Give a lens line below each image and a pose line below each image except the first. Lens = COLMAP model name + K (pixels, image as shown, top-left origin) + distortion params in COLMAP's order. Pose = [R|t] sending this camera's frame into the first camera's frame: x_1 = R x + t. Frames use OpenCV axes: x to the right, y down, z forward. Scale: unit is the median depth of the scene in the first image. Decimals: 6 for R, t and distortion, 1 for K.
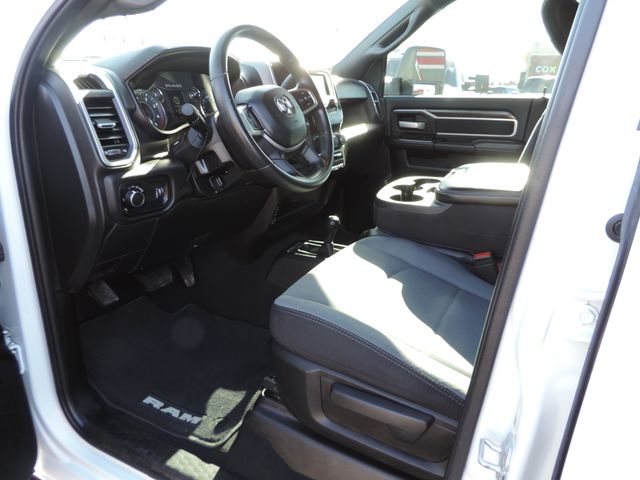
lens RADIAL K [[421.3, 0, 320.0], [0, 421.3, 240.0], [0, 0, 1]] dist [-0.055106, 0.000707]
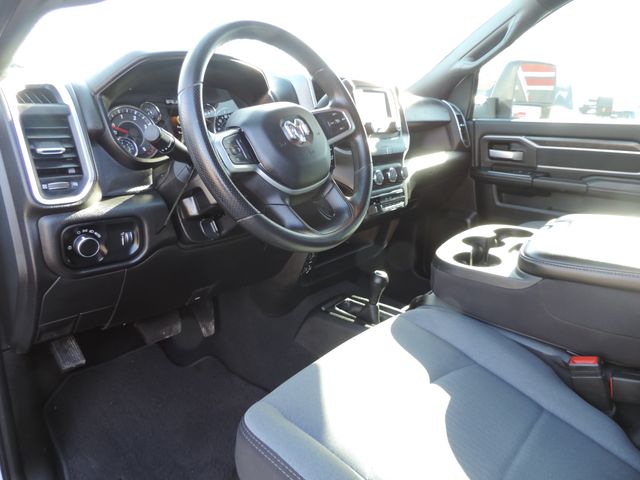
lens RADIAL K [[439.1, 0, 320.0], [0, 439.1, 240.0], [0, 0, 1]] dist [-0.034105, 0.000460]
pose [[0.977537, 0.073229, -0.197632, 0.099197], [-0.084066, 0.995351, -0.047001, -0.084469], [0.193272, 0.062559, 0.979149, 0.233613]]
